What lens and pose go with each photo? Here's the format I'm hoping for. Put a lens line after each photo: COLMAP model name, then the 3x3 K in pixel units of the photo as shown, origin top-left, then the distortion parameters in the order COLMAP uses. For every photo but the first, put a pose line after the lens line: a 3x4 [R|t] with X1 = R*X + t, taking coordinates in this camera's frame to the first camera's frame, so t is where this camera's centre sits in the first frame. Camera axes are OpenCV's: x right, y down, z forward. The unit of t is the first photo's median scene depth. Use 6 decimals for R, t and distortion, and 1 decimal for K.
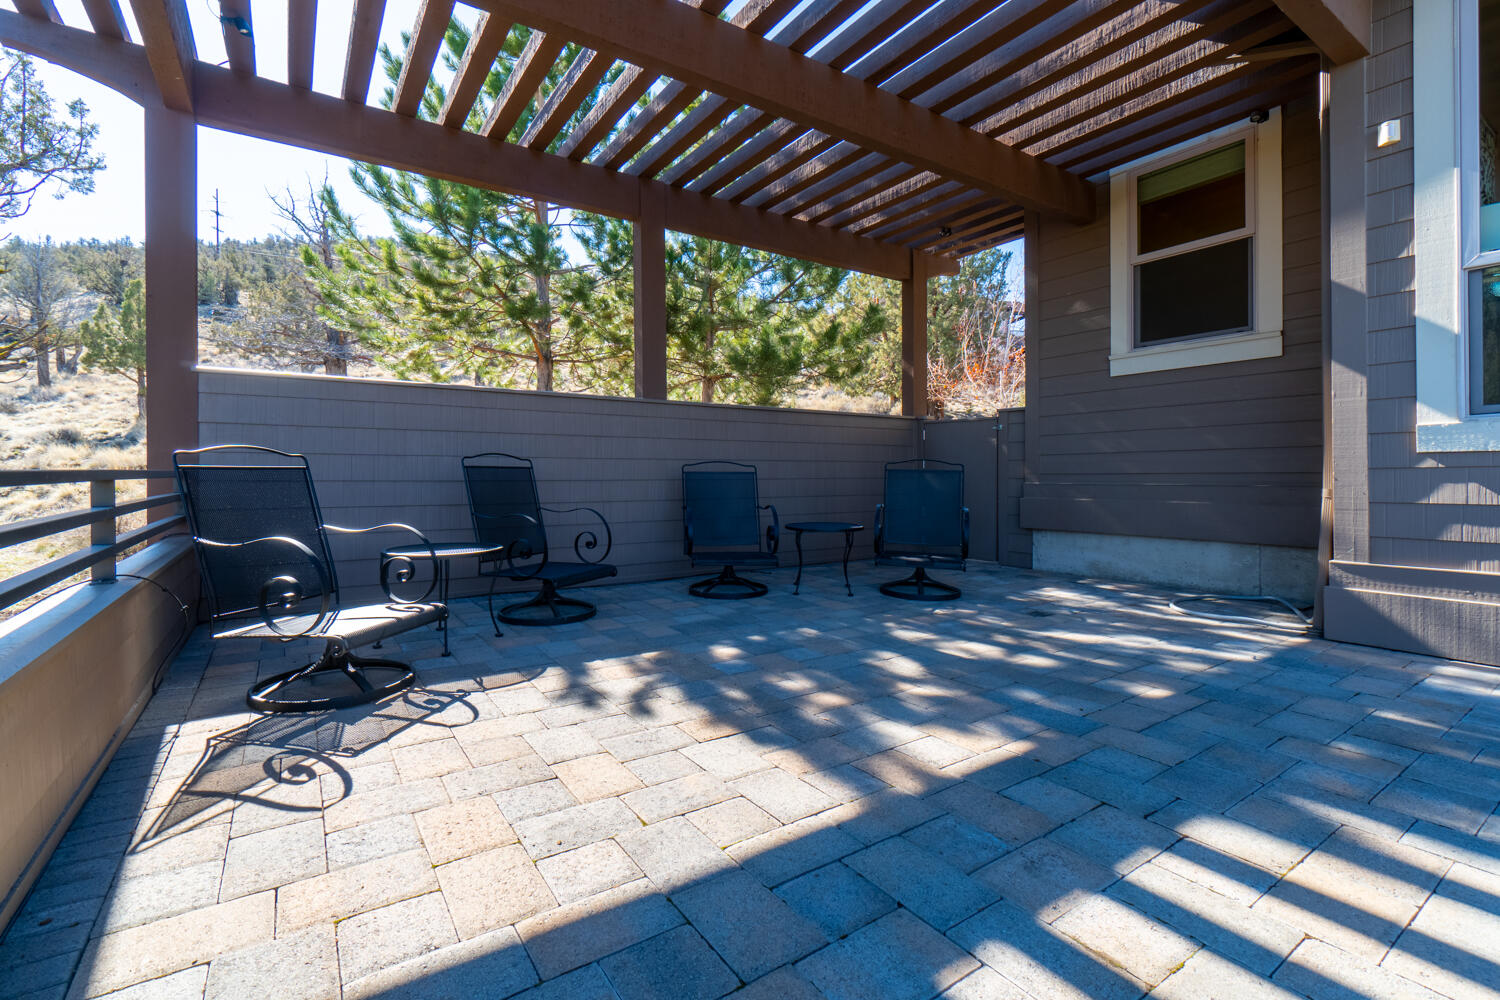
lens RADIAL K [[649.0, 0, 743.9], [0, 649.0, 484.6], [0, 0, 1]] dist [-0.008345, 0.001934]
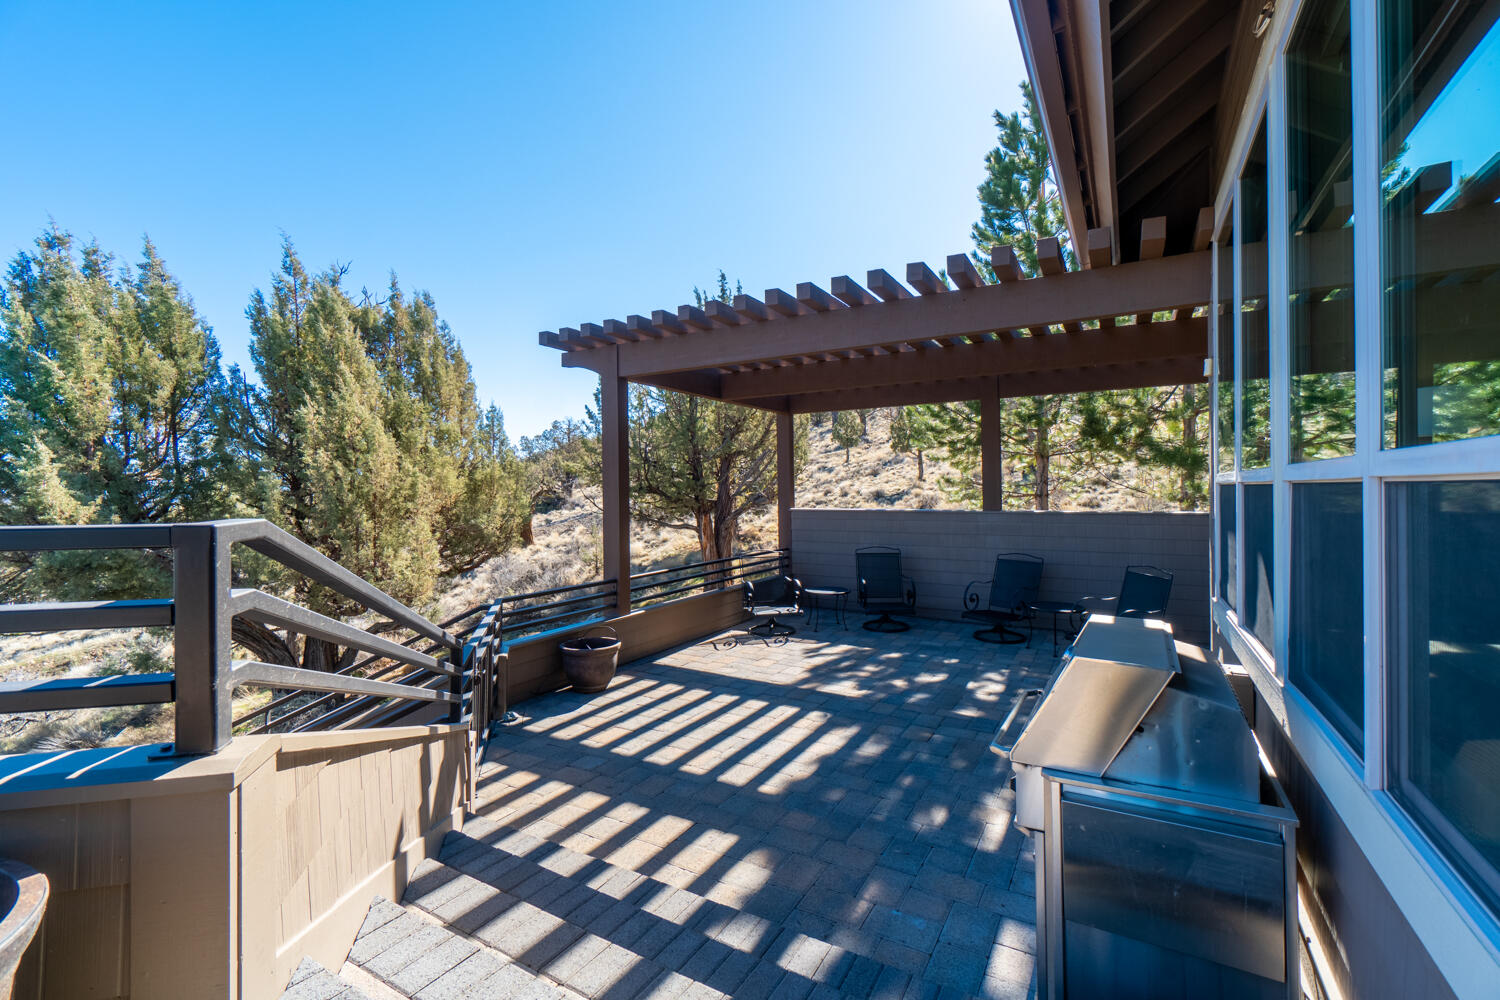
lens RADIAL K [[649.0, 0, 746.3], [0, 649.0, 498.4], [0, 0, 1]] dist [-0.008345, 0.001934]
pose [[0.420284, -0.001980, -0.907391, 2.260383], [-0.011731, 0.999902, -0.007615, -0.310222], [0.907317, 0.013845, 0.420219, -0.425984]]
